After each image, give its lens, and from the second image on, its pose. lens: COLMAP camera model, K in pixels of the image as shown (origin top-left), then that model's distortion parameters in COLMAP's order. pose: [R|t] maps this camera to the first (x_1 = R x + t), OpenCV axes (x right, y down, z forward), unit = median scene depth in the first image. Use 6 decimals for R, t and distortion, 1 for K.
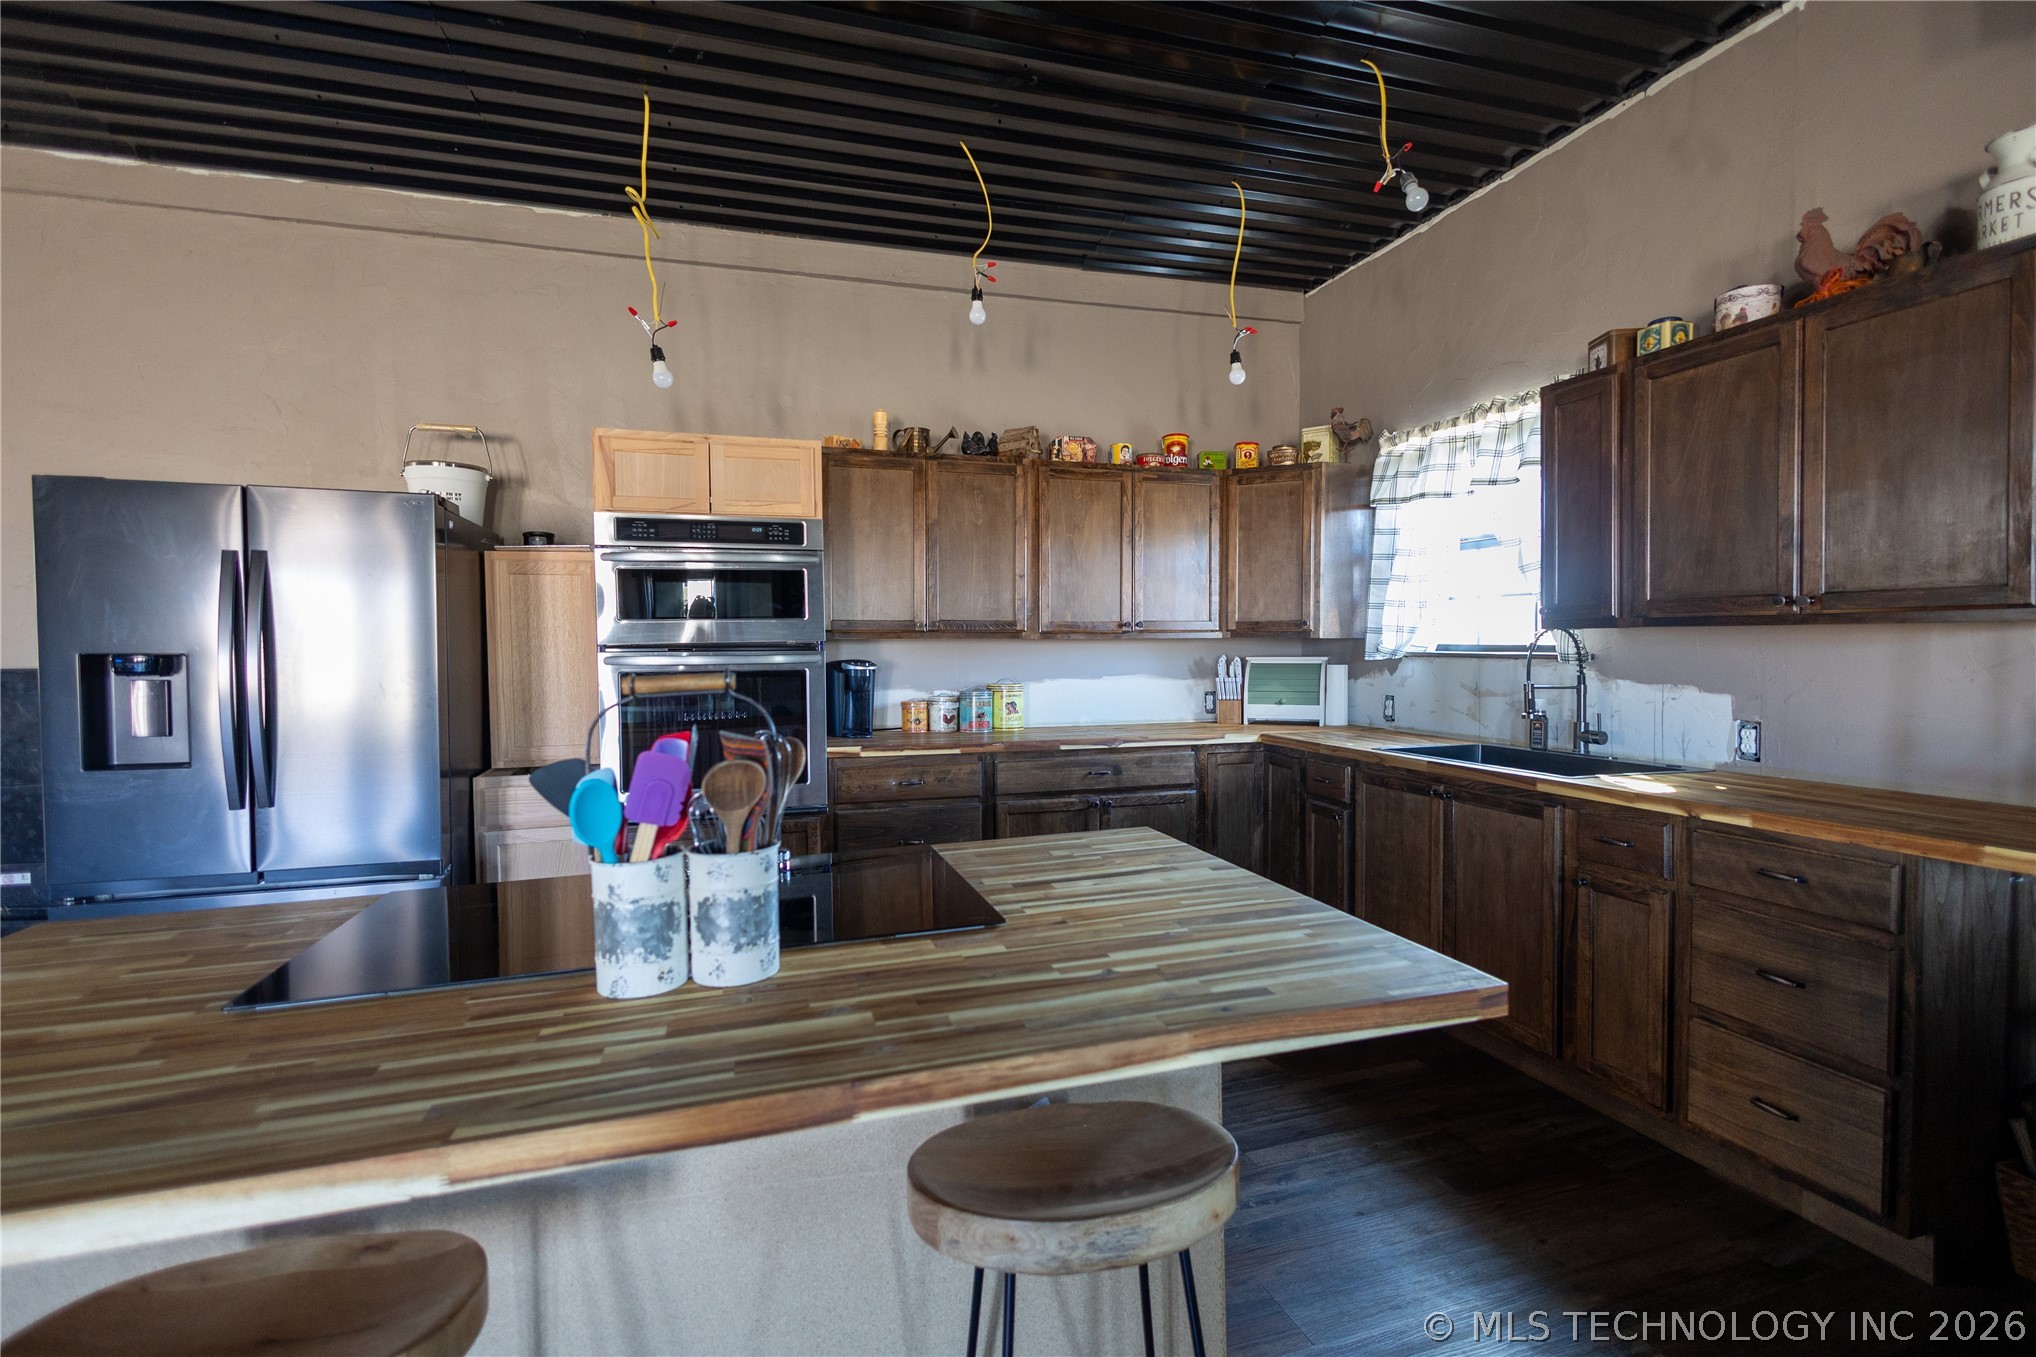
lens RADIAL K [[936.8, 0, 1022.6], [0, 936.8, 674.6], [0, 0, 1]] dist [0.015999, -0.005669]
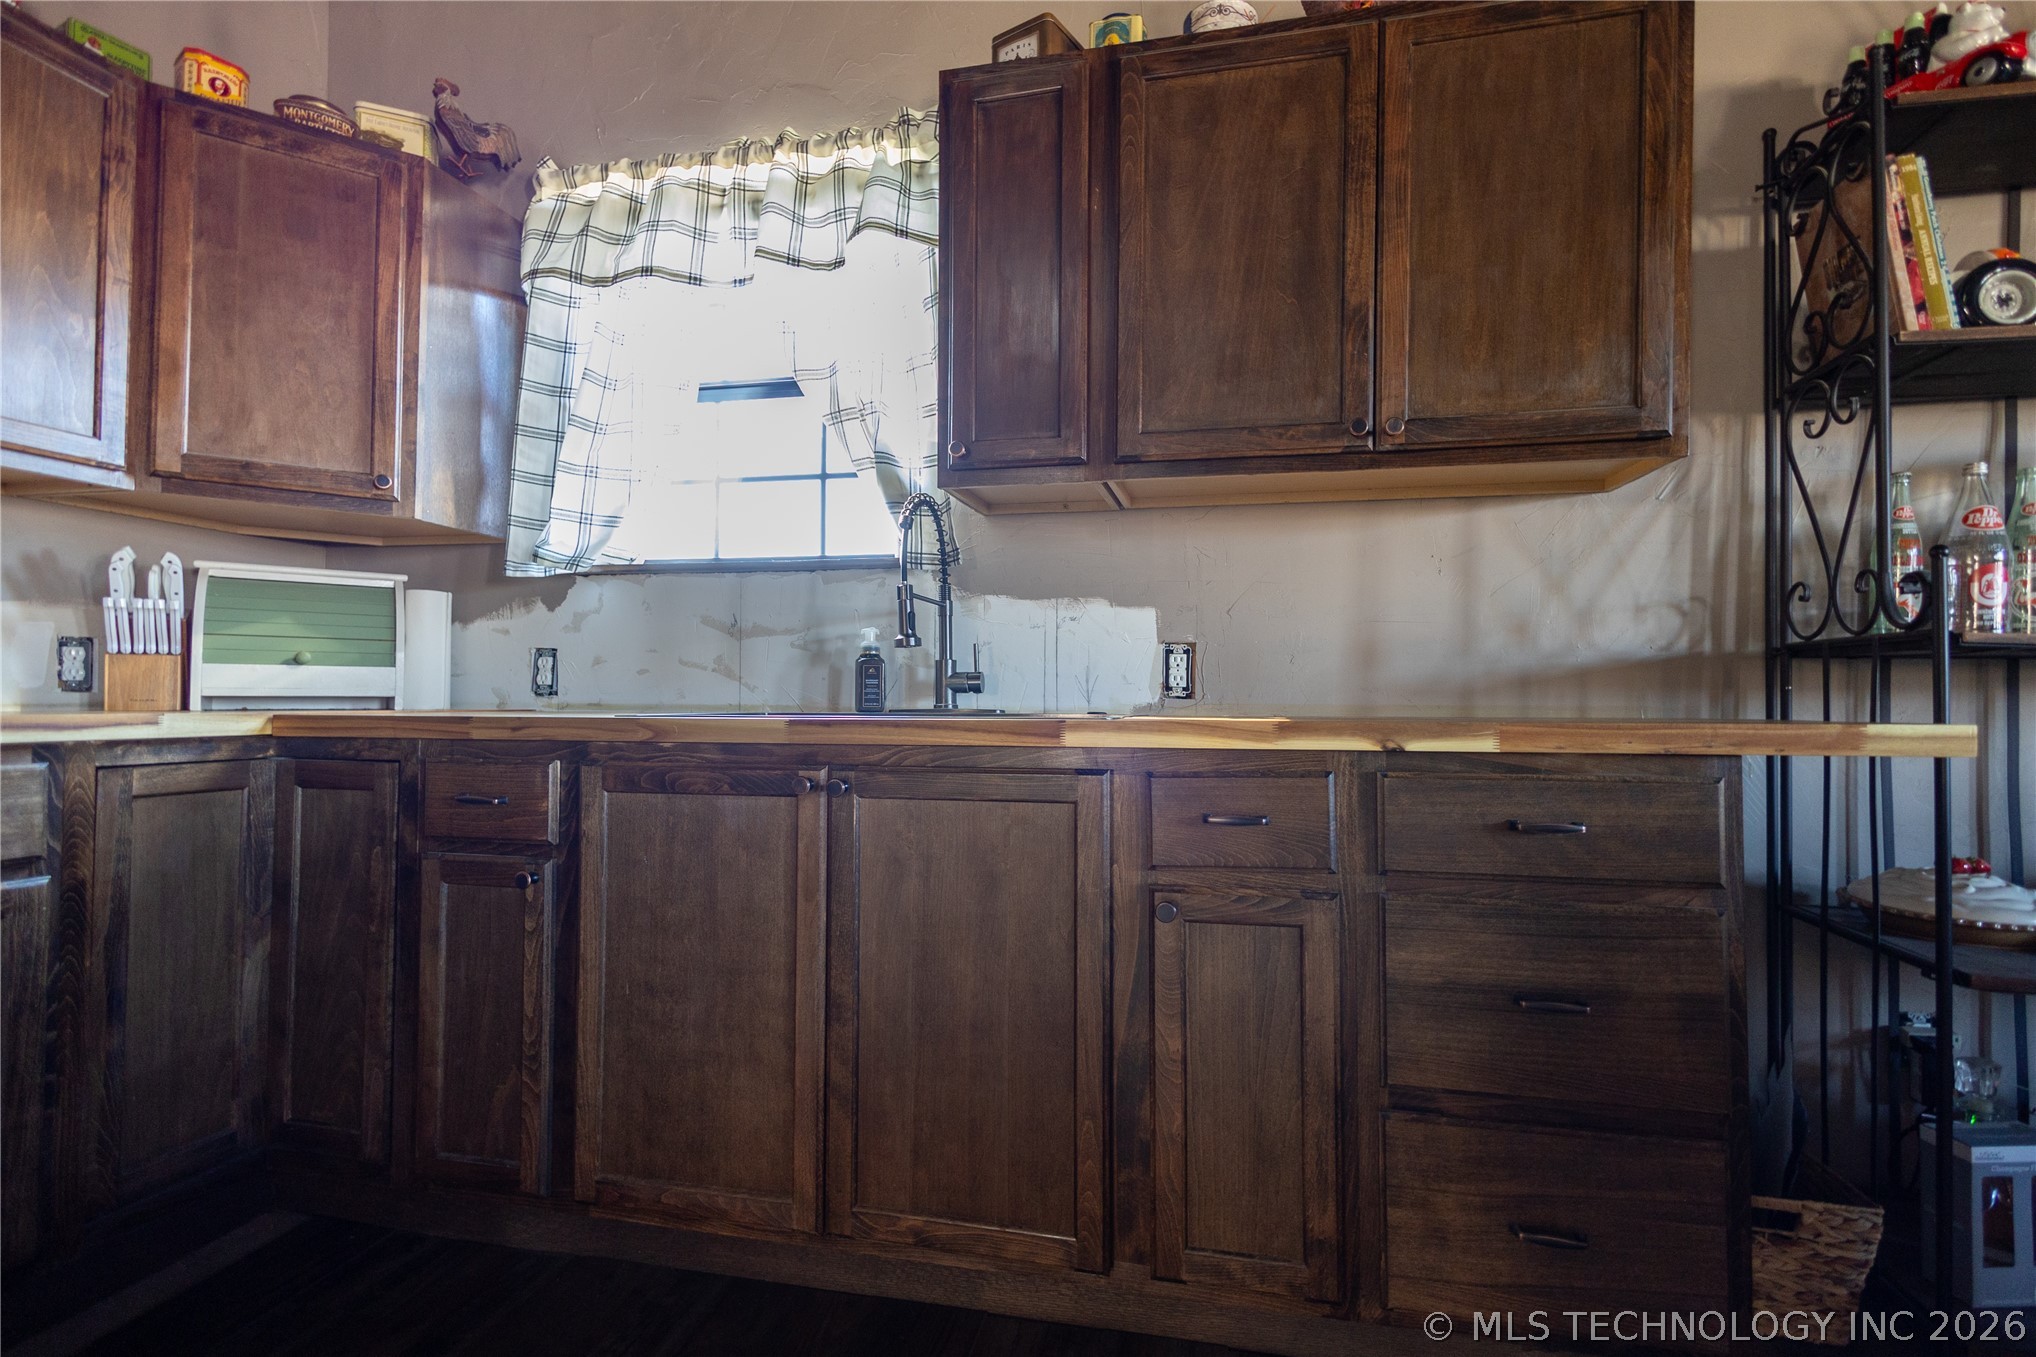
lens RADIAL K [[936.8, 0, 1029.3], [0, 936.8, 677.8], [0, 0, 1]] dist [0.015999, -0.005669]
pose [[0.508756, 0.027335, 0.860477, 0.065730], [0.019388, 0.998879, -0.043195, 0.071090], [-0.860693, 0.038659, 0.507655, 0.500261]]
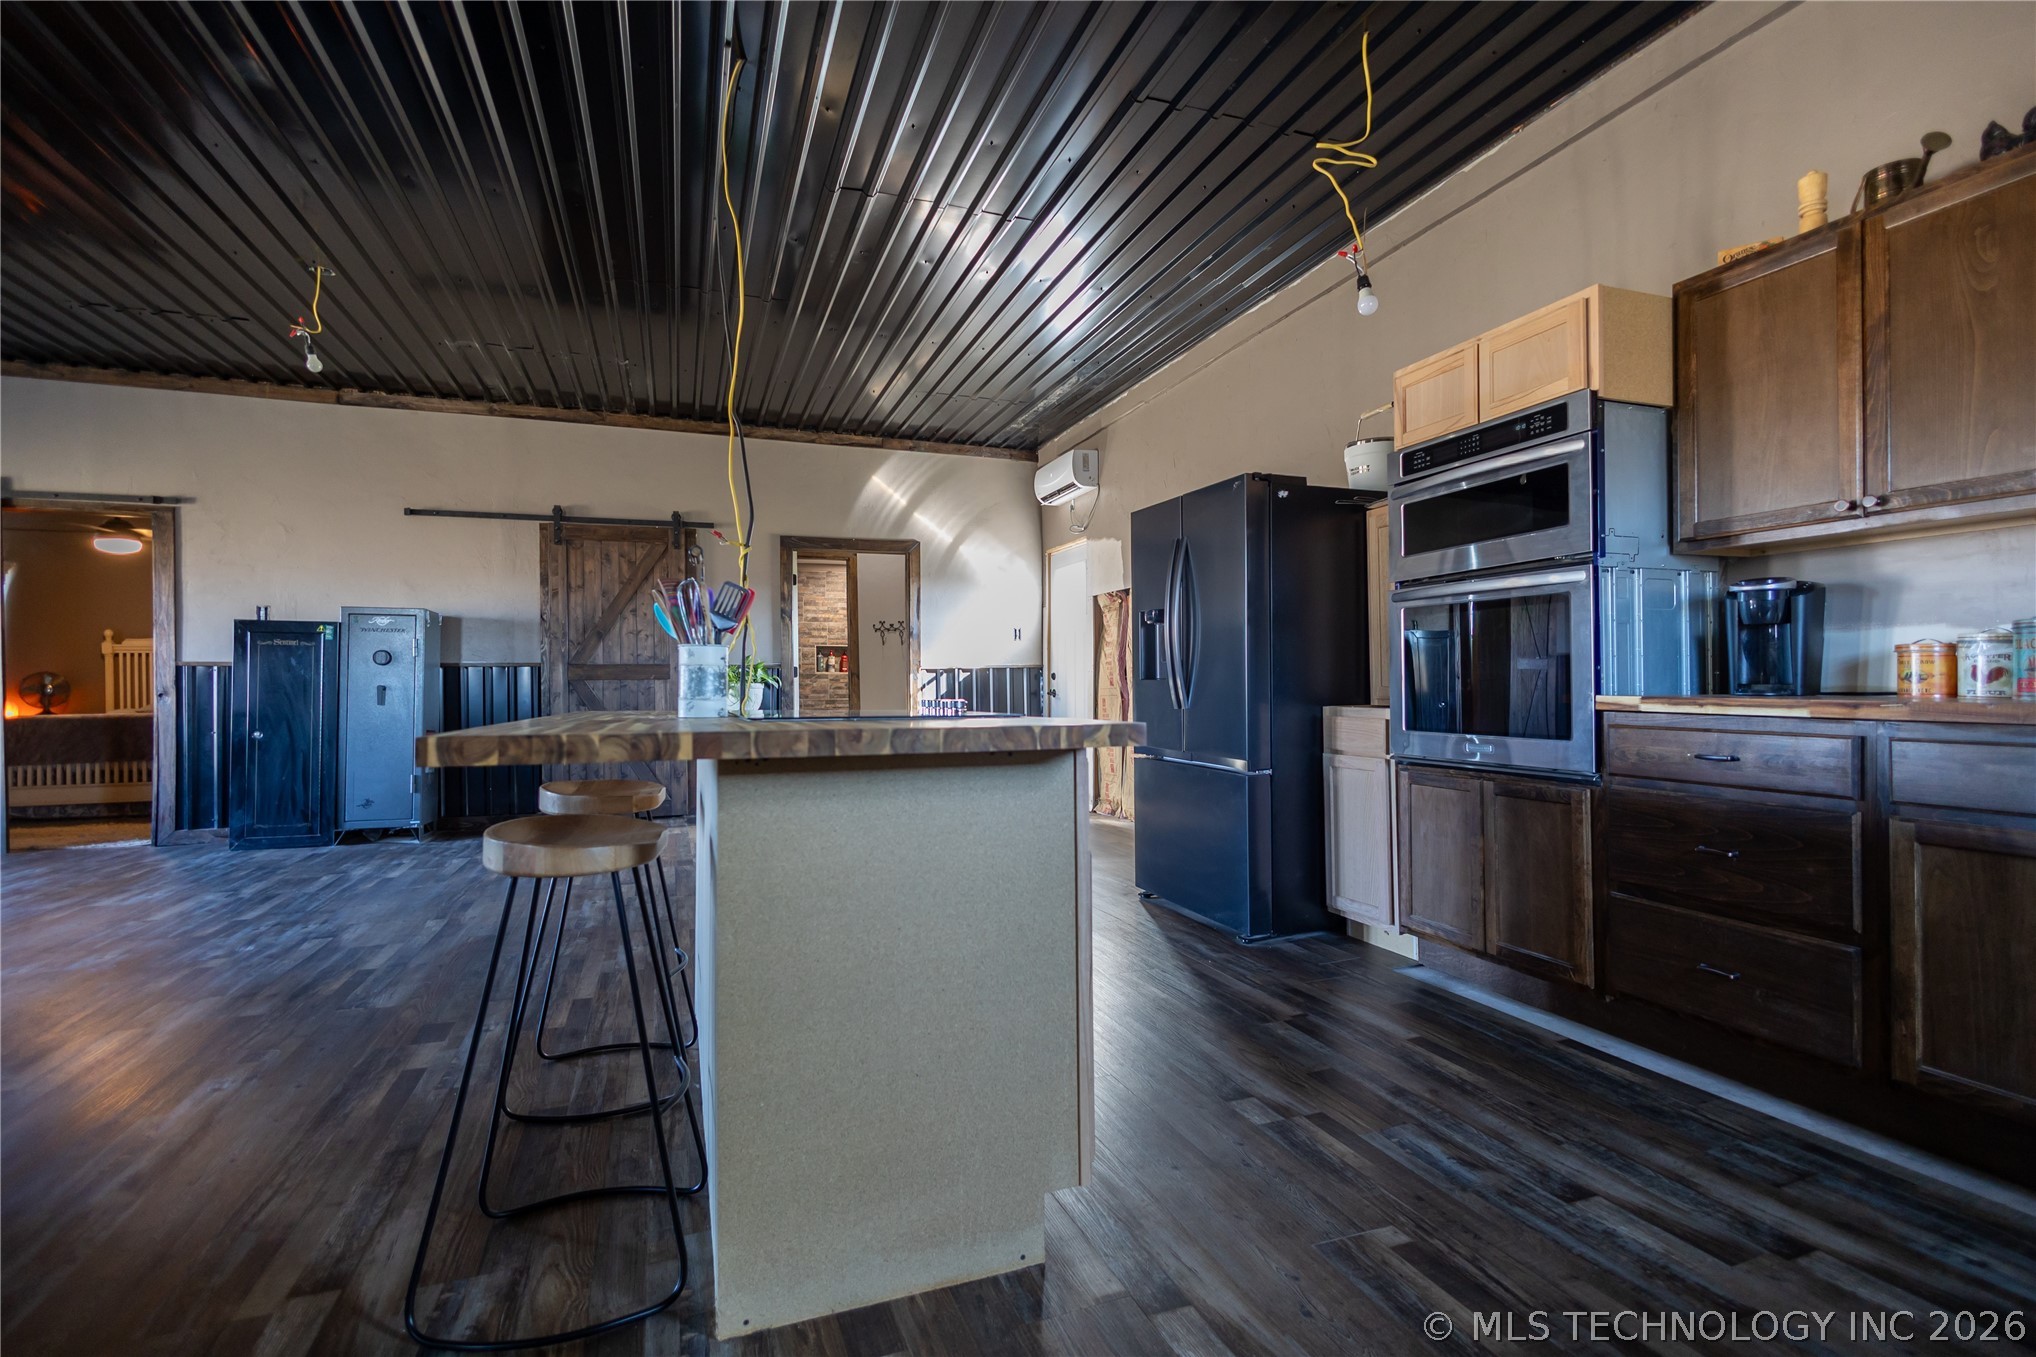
lens RADIAL K [[936.8, 0, 1019.5], [0, 936.8, 674.3], [0, 0, 1]] dist [0.015999, -0.005669]
pose [[0.047425, -0.001977, -0.998873, 0.437487], [-0.028275, 0.999595, -0.003321, 0.065899], [0.998475, 0.028400, 0.047350, 0.440237]]
